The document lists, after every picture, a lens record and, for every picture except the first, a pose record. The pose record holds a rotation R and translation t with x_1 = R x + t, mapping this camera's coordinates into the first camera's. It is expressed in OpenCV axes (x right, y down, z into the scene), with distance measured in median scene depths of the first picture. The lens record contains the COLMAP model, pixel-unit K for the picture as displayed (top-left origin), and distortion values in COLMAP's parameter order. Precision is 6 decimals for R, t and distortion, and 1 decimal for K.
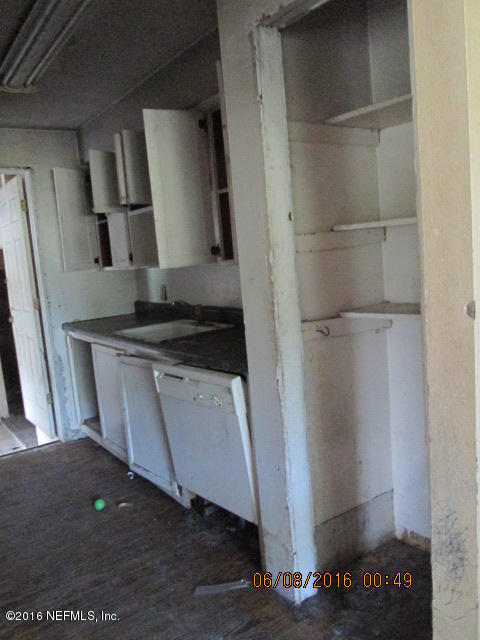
lens RADIAL K [[521.8, 0, 240.0], [0, 521.8, 320.0], [0, 0, 1]] dist [-0.044011, 0.006996]
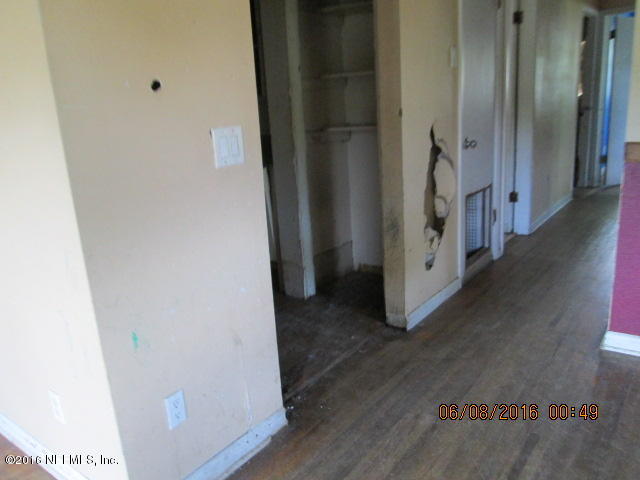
lens RADIAL K [[521.8, 0, 317.4], [0, 521.8, 236.3], [0, 0, 1]] dist [-0.044011, 0.006996]
pose [[0.957205, -0.055995, 0.283943, -0.325164], [0.023174, 0.992784, 0.117657, 0.134285], [-0.288482, -0.106042, 0.951595, -0.631356]]
